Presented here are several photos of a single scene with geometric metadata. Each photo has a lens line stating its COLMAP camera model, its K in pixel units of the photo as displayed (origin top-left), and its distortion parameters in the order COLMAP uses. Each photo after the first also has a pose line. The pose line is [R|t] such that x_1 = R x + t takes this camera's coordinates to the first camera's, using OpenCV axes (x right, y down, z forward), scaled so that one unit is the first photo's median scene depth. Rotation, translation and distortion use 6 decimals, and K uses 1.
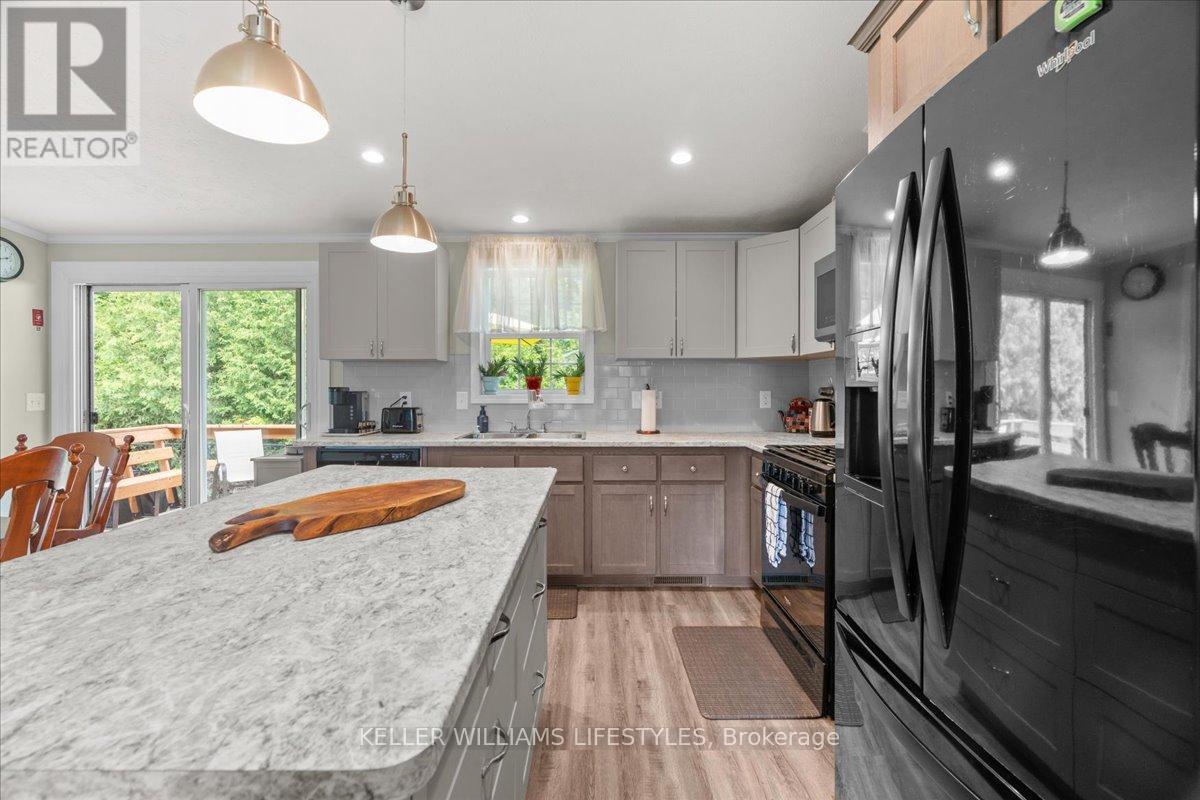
lens RADIAL K [[541.1, 0, 594.1], [0, 541.1, 389.5], [0, 0, 1]] dist [0.002702, 0.001327]
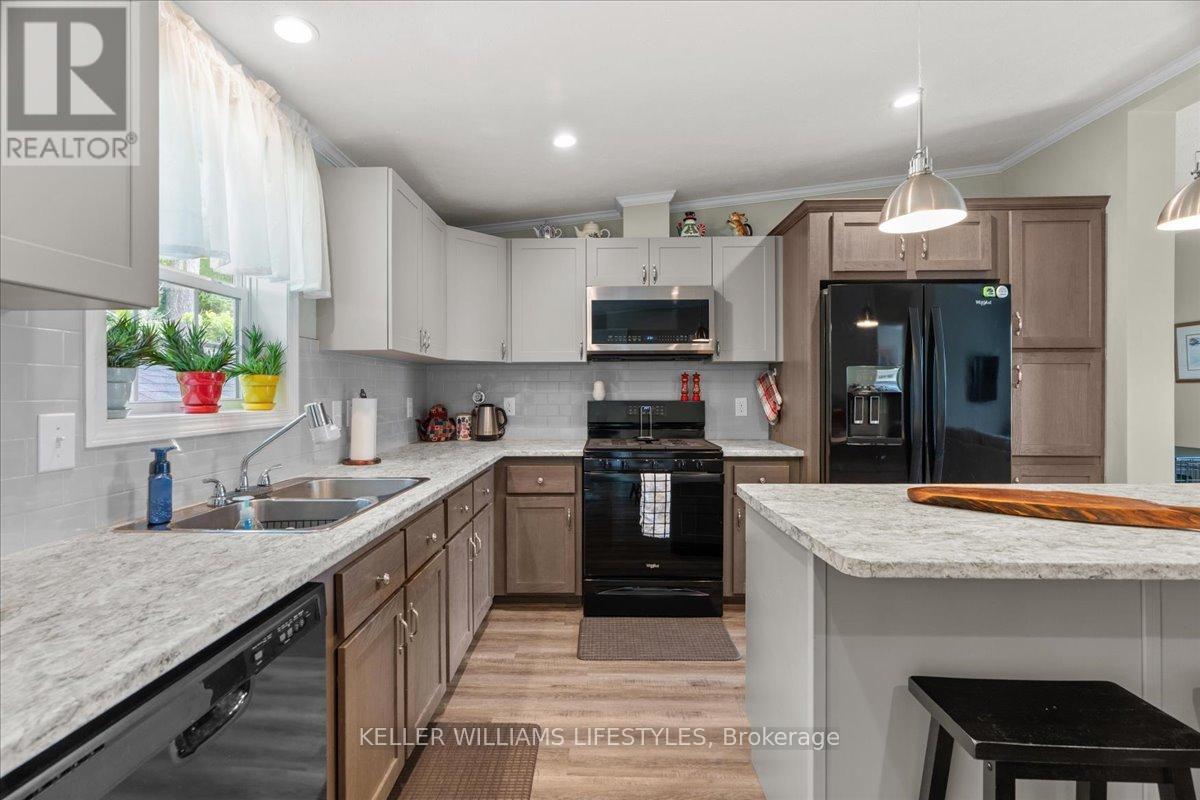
lens RADIAL K [[541.1, 0, 598.6], [0, 541.1, 393.1], [0, 0, 1]] dist [0.002702, 0.001327]
pose [[0.022487, -0.004648, 0.999736, -0.559457], [0.004512, 0.999979, 0.004548, -0.007305], [-0.999737, 0.004409, 0.022508, 0.694183]]
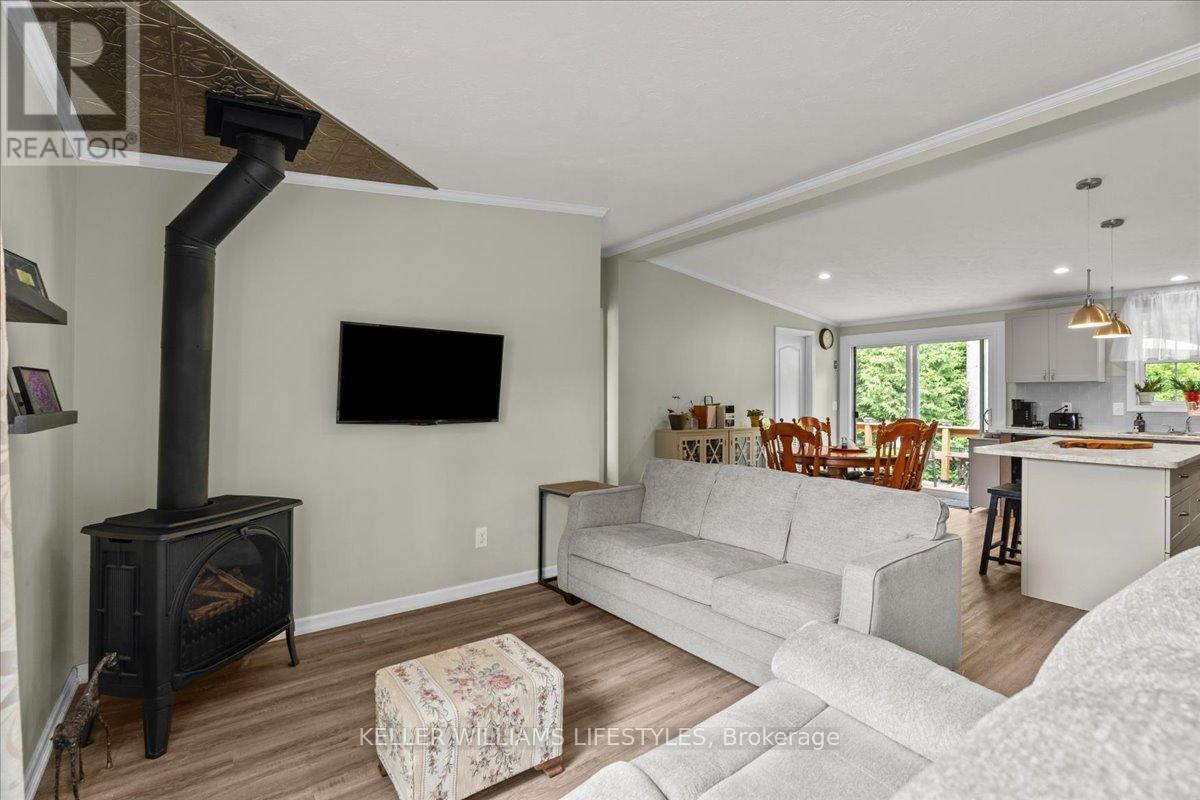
lens RADIAL K [[541.1, 0, 589.6], [0, 541.1, 394.2], [0, 0, 1]] dist [0.002702, 0.001327]
pose [[0.576305, -0.002846, -0.817229, 0.125582], [-0.006833, 0.999942, -0.008301, 0.002804], [0.817206, 0.010368, 0.576253, -0.984443]]
